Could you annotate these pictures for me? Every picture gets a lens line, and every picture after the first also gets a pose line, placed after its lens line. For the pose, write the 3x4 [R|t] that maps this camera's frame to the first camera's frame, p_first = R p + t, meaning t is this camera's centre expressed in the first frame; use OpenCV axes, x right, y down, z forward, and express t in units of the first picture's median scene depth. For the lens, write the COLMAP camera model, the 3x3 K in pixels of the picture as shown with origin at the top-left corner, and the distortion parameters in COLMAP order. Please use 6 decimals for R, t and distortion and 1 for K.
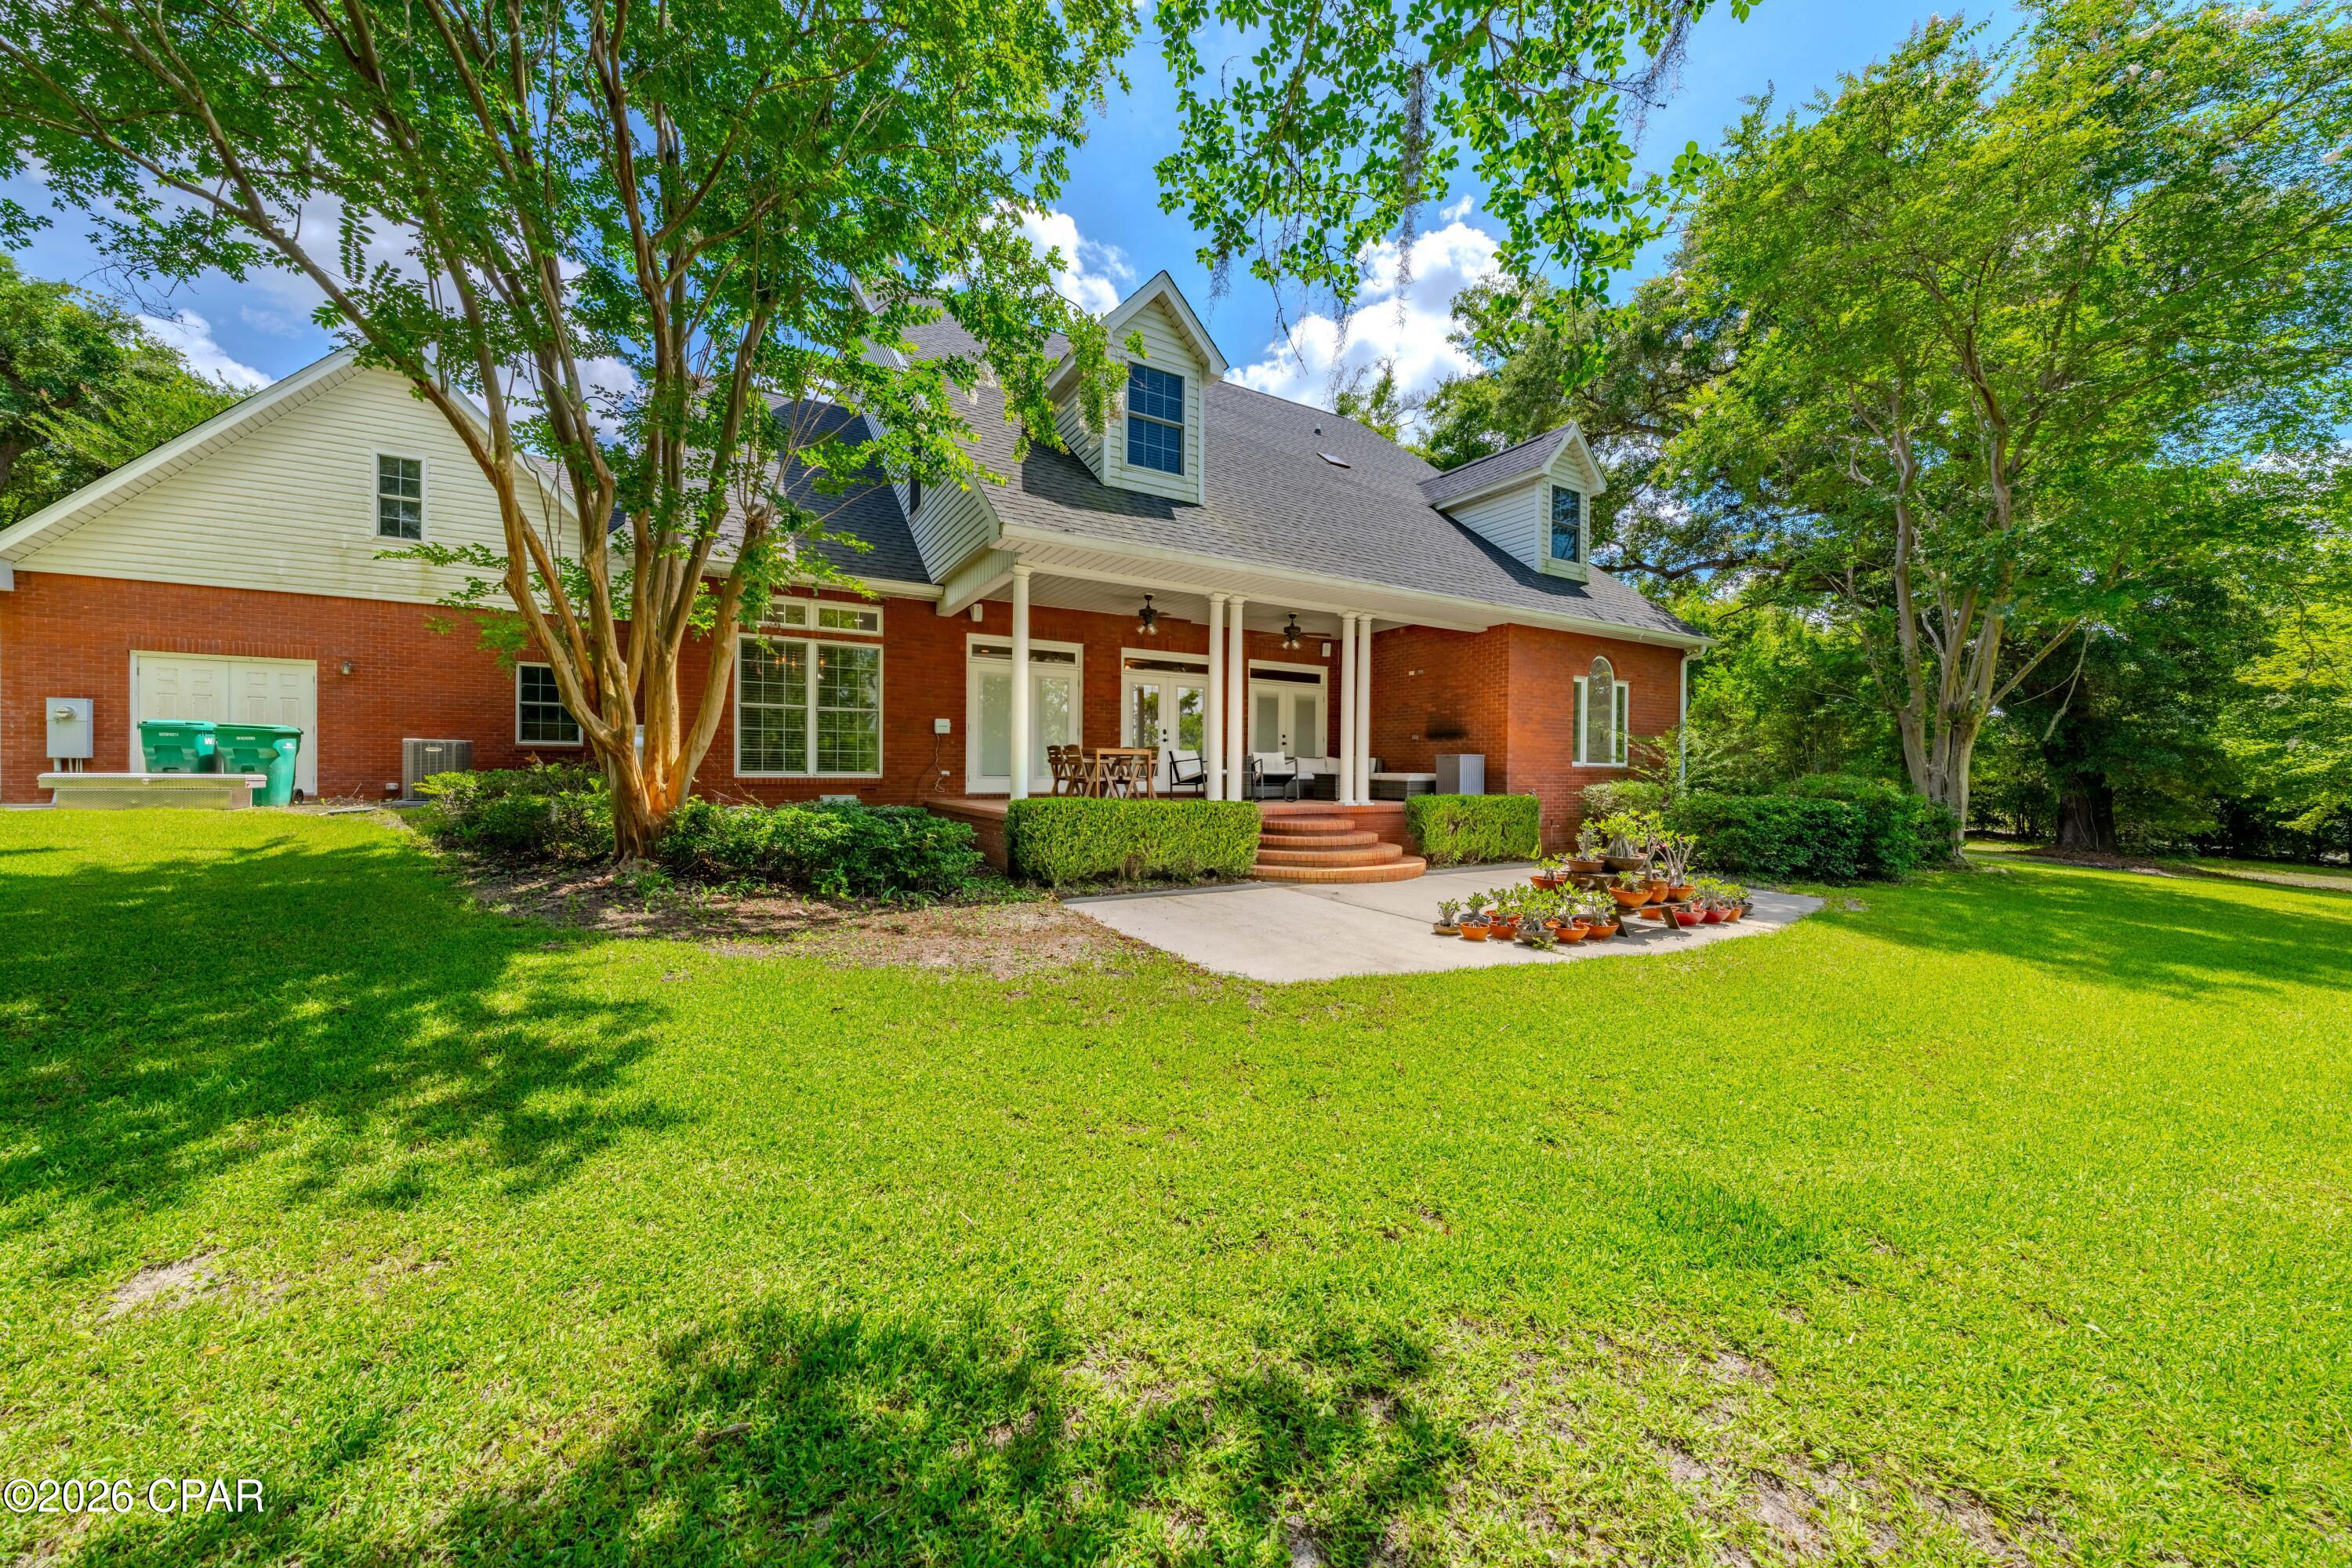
lens RADIAL K [[814.3, 0, 1169.8], [0, 814.3, 778.7], [0, 0, 1]] dist [-0.000826, -0.000228]
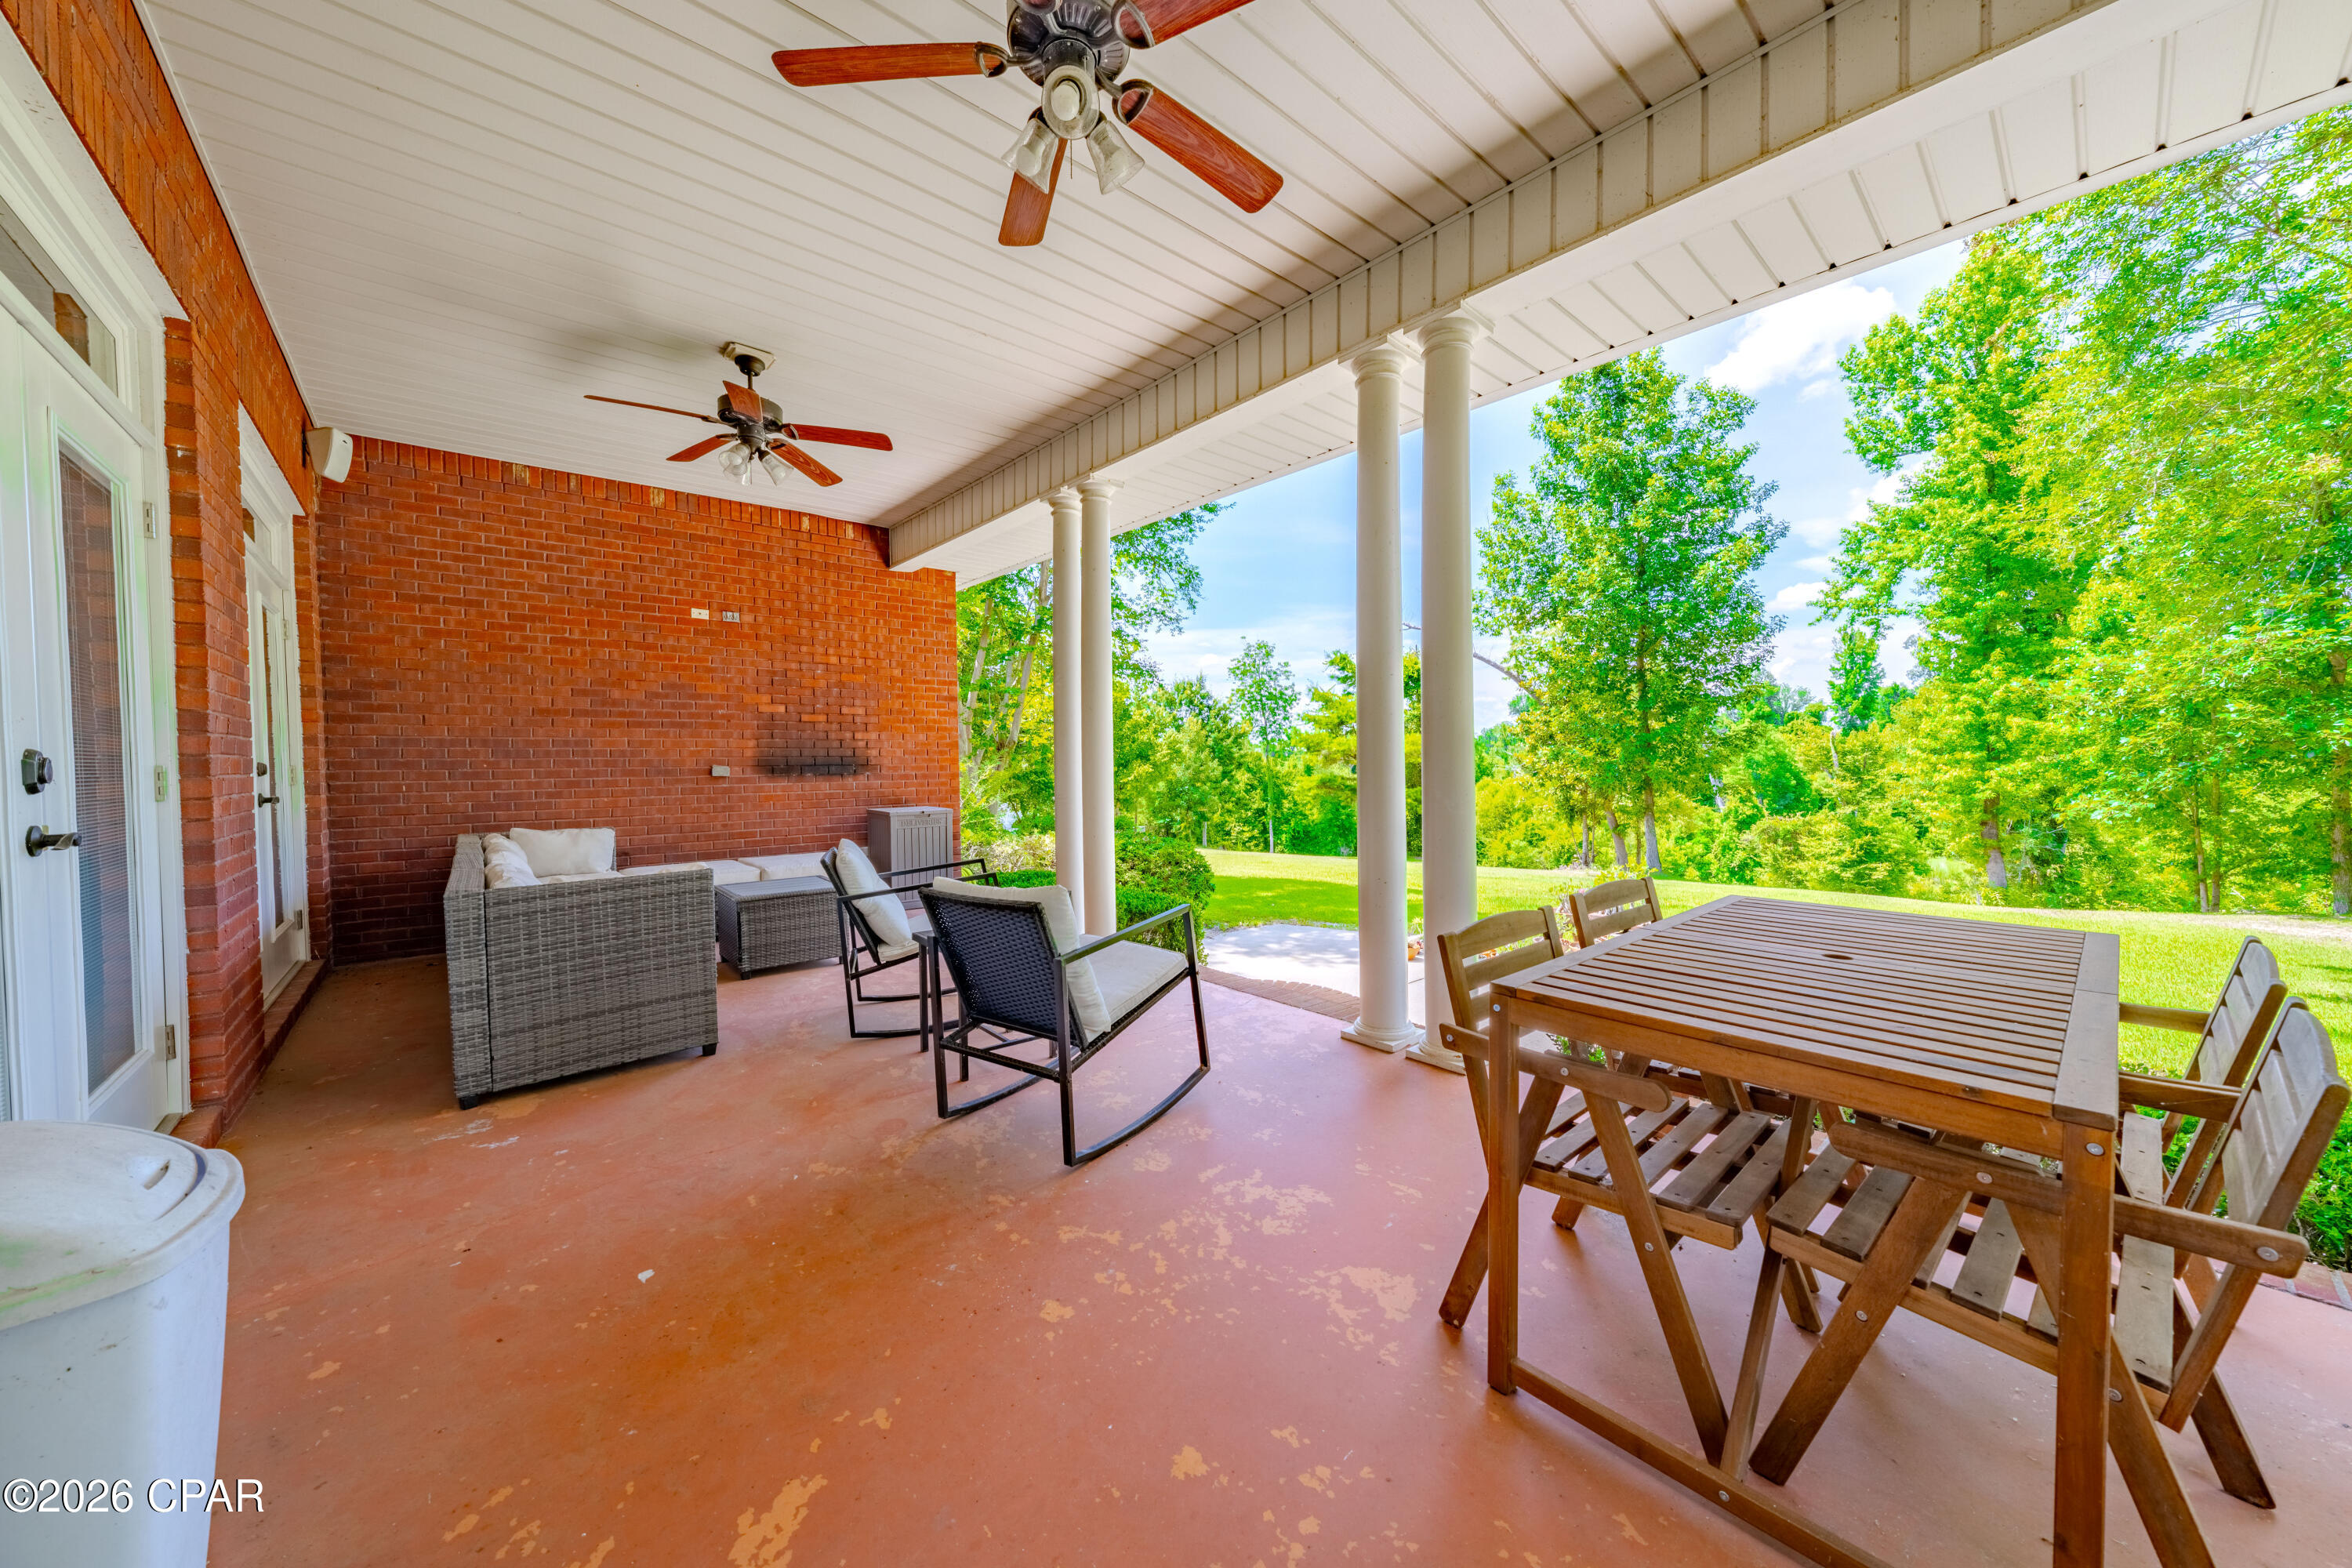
lens RADIAL K [[819.4, 0, 1175.5], [0, 819.4, 777.2], [0, 0, 1]] dist [0.001426, -0.000125]
pose [[-0.191766, -0.029731, 0.980990, -0.191309], [0.017450, 0.999280, 0.033696, -0.071135], [-0.981286, 0.023580, -0.191109, 1.047109]]
